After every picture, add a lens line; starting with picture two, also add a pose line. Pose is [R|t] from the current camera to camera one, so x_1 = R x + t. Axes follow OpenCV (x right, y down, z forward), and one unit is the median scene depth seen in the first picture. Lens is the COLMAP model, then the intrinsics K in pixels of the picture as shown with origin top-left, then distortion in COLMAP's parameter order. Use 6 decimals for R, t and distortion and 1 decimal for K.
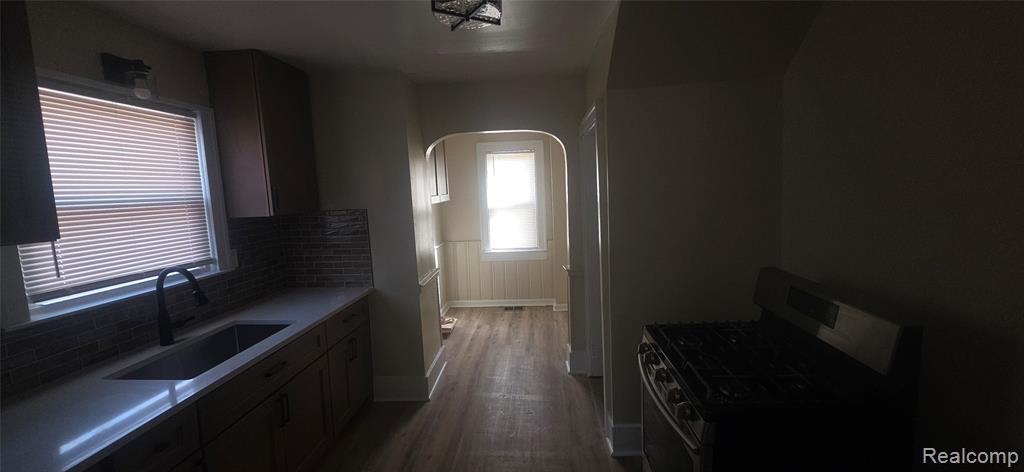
lens RADIAL K [[405.4, 0, 514.9], [0, 405.4, 234.8], [0, 0, 1]] dist [-0.003141, -0.000391]
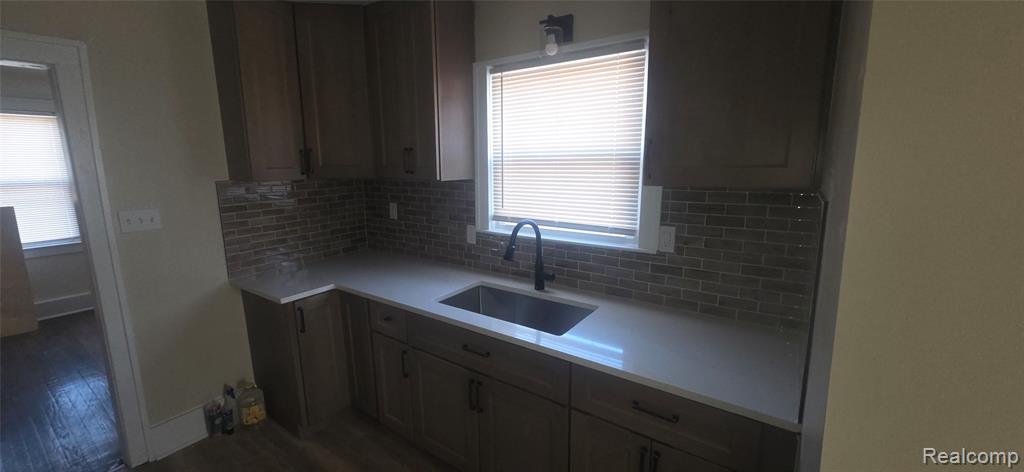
lens RADIAL K [[405.4, 0, 508.0], [0, 405.4, 232.8], [0, 0, 1]] dist [-0.003141, -0.000391]
pose [[-0.537583, 0.186719, -0.822278, 0.062837], [-0.069927, 0.961943, 0.264150, -0.160713], [0.840307, 0.199502, -0.504067, 1.463511]]
